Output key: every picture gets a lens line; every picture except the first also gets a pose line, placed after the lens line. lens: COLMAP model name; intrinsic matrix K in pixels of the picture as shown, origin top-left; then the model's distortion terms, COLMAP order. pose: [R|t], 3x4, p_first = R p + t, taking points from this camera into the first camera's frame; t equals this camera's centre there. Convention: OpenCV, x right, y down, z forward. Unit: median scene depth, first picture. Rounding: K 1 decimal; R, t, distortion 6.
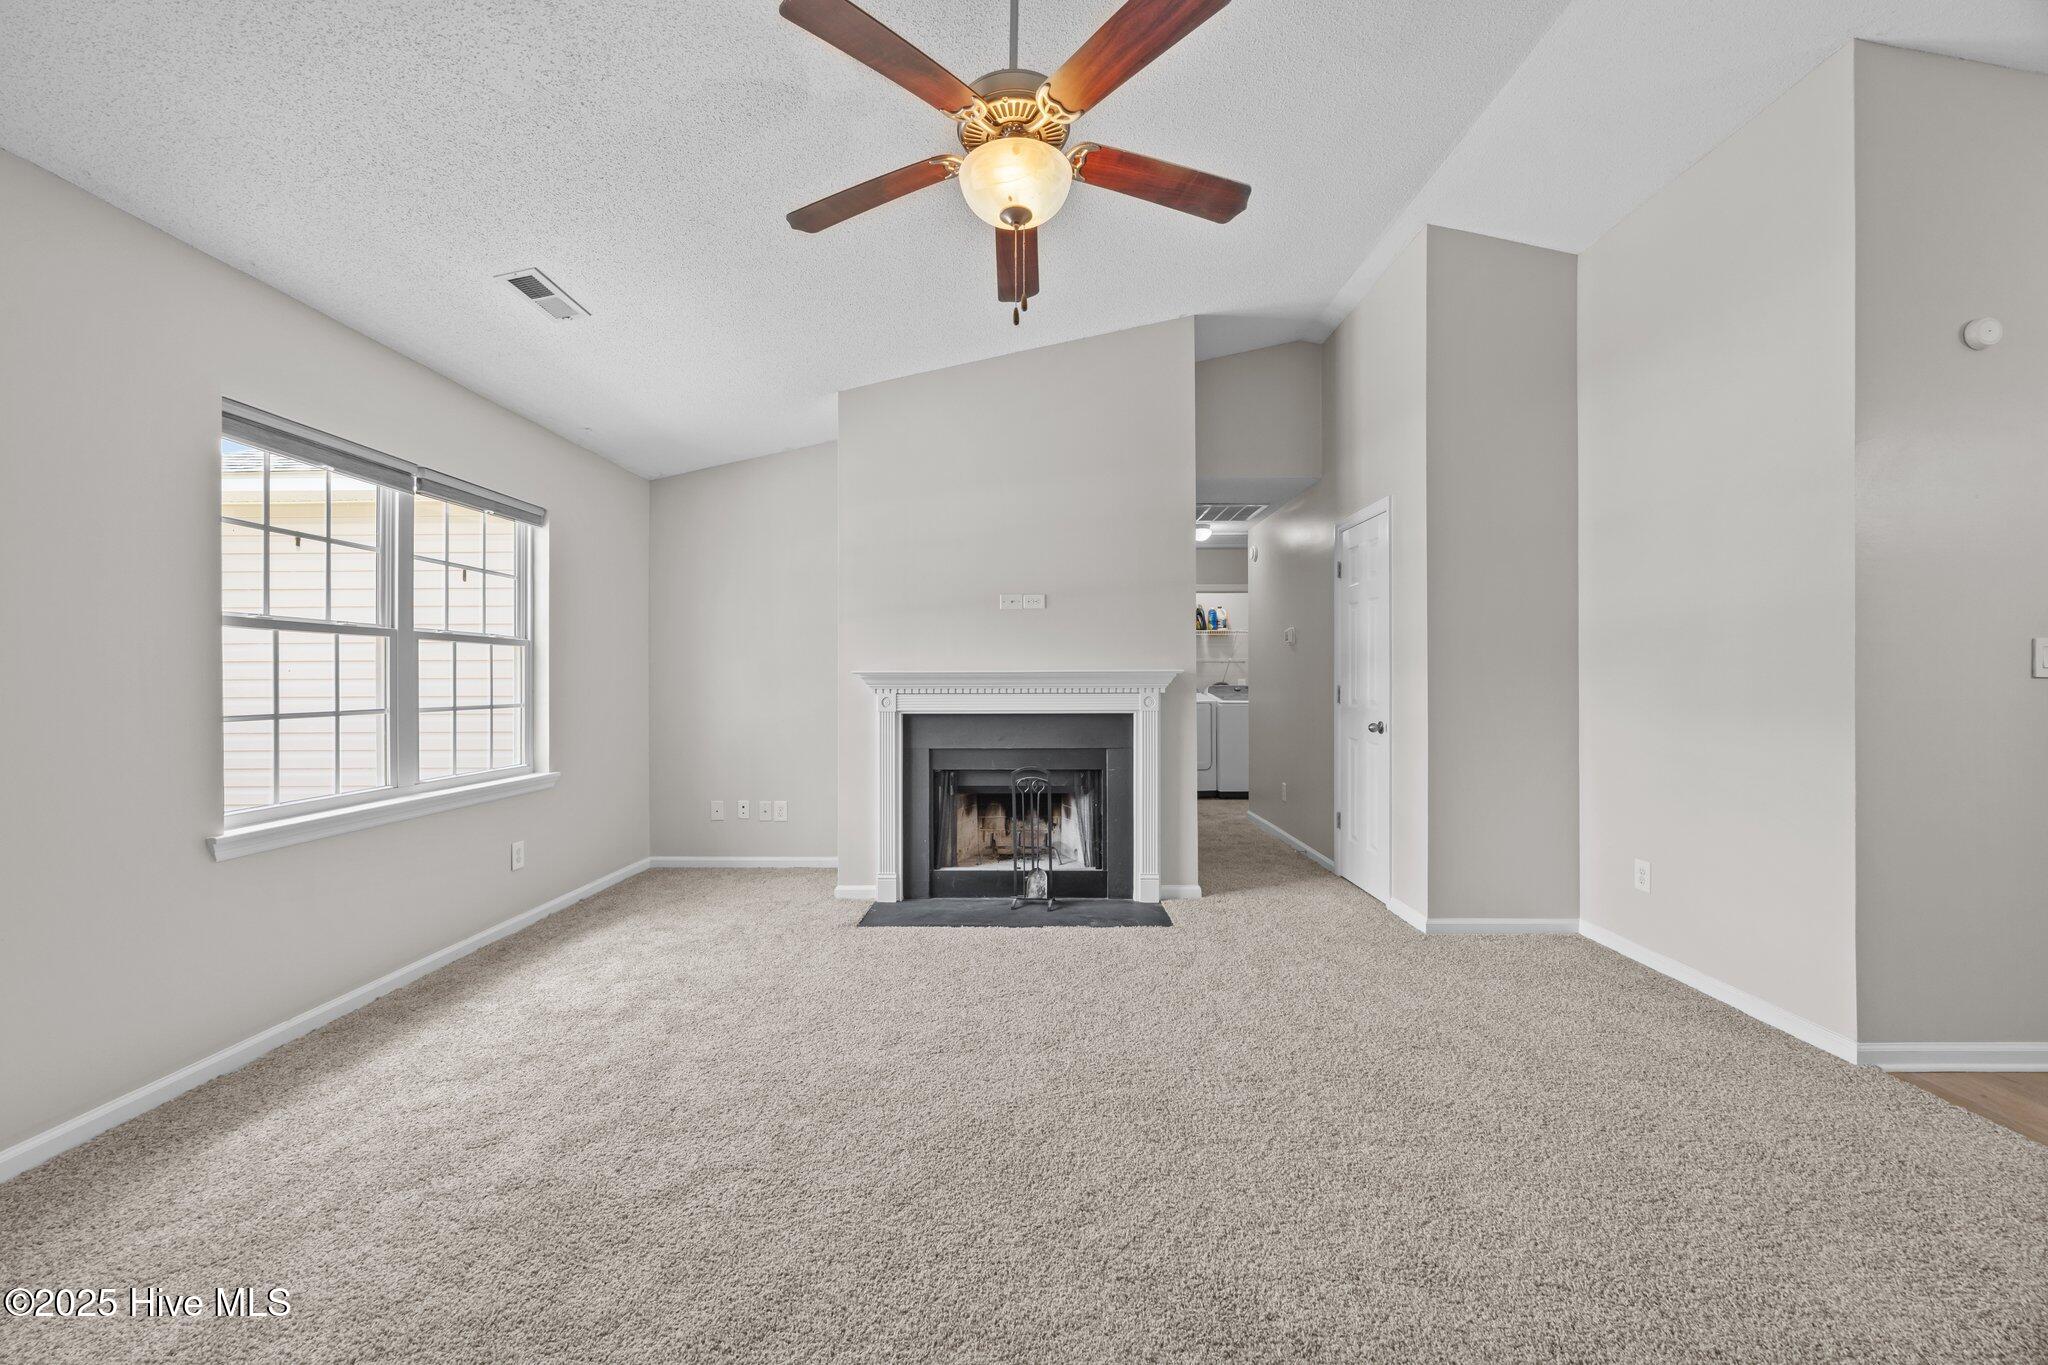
lens RADIAL K [[786.1, 0, 1026.4], [0, 786.1, 677.8], [0, 0, 1]] dist [-0.000315, -0.000143]
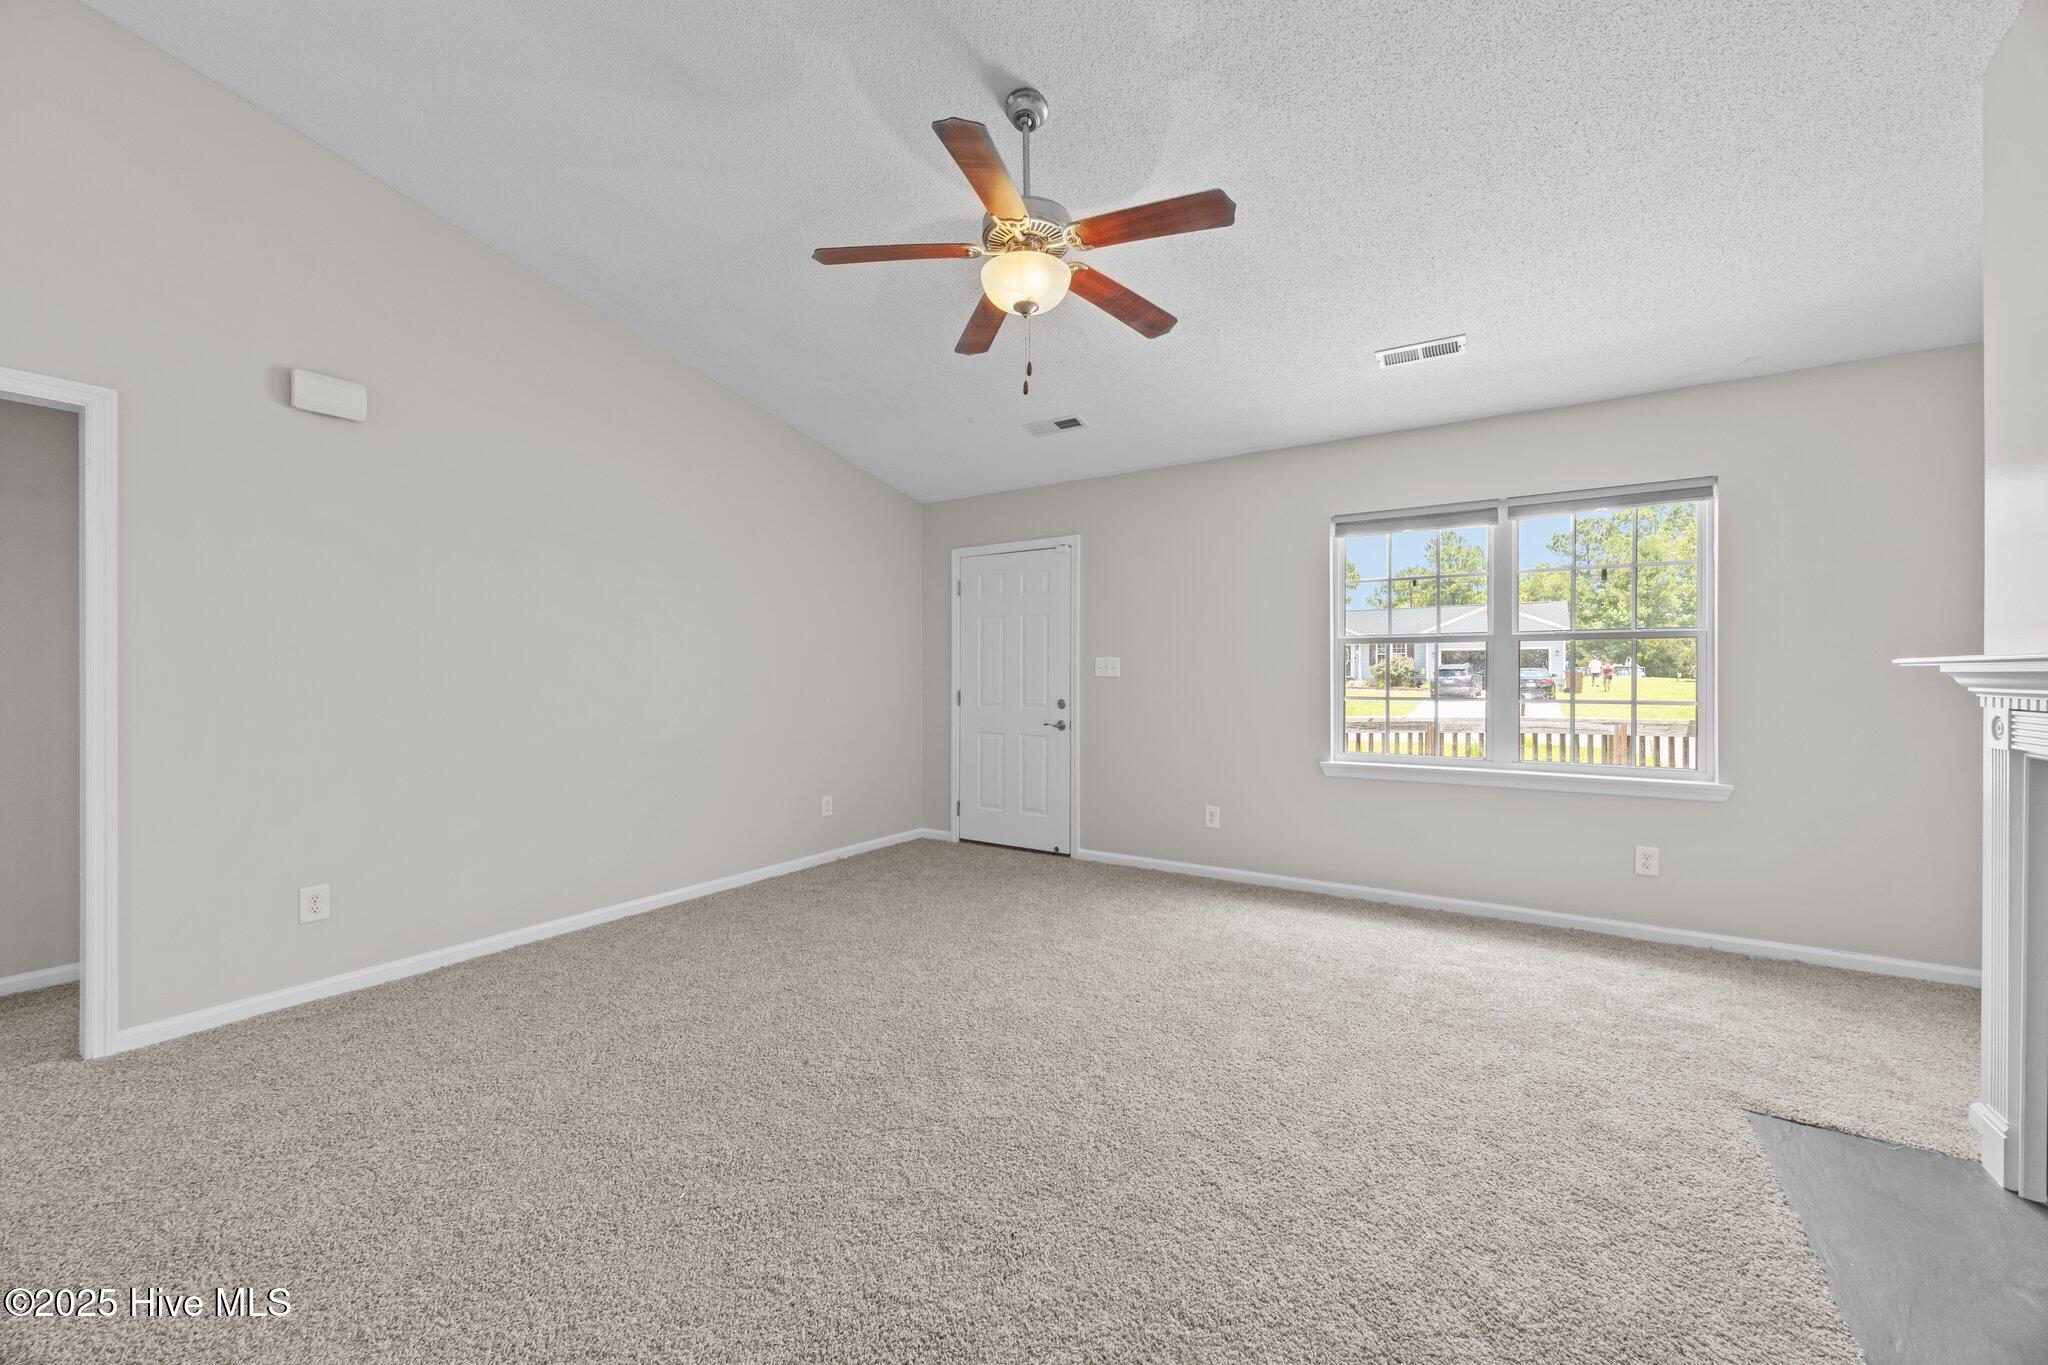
lens RADIAL K [[786.1, 0, 1026.4], [0, 786.1, 677.8], [0, 0, 1]] dist [-0.000315, -0.000143]
pose [[-0.530193, 0.005660, -0.847858, 0.568802], [0.004344, 0.999983, 0.003959, -0.001211], [0.847866, -0.001584, -0.530208, 0.900975]]
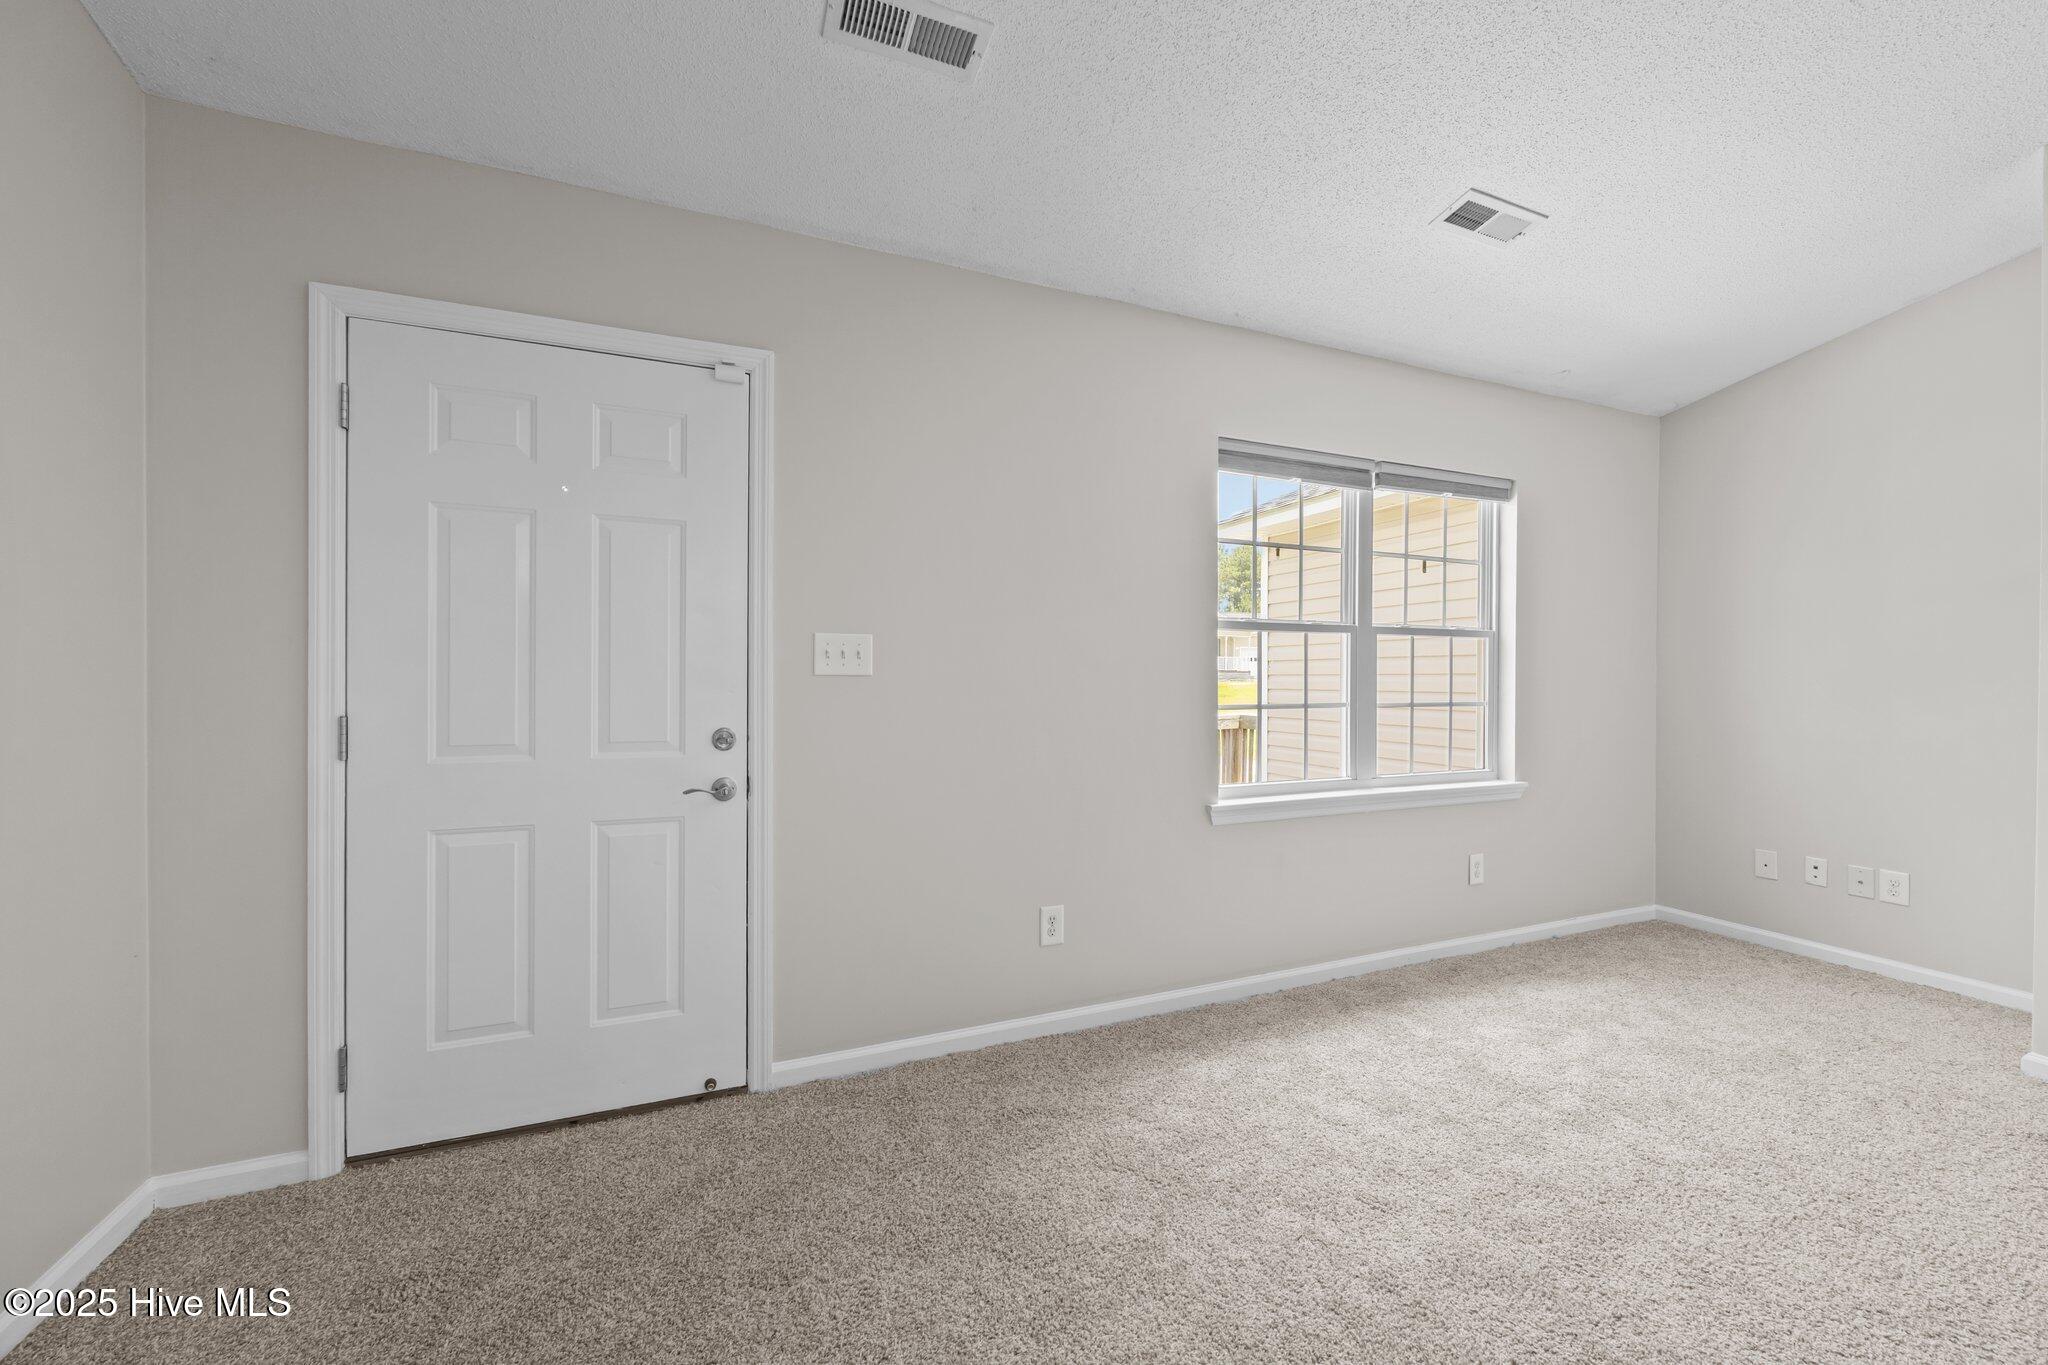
lens RADIAL K [[791.2, 0, 1023.0], [0, 791.2, 681.8], [0, 0, 1]] dist [-0.001023, -0.000396]
pose [[0.401824, 0.009657, -0.915666, -0.025784], [-0.000953, 0.999948, 0.010128, 0.001430], [0.915716, -0.003197, 0.401813, 0.161743]]
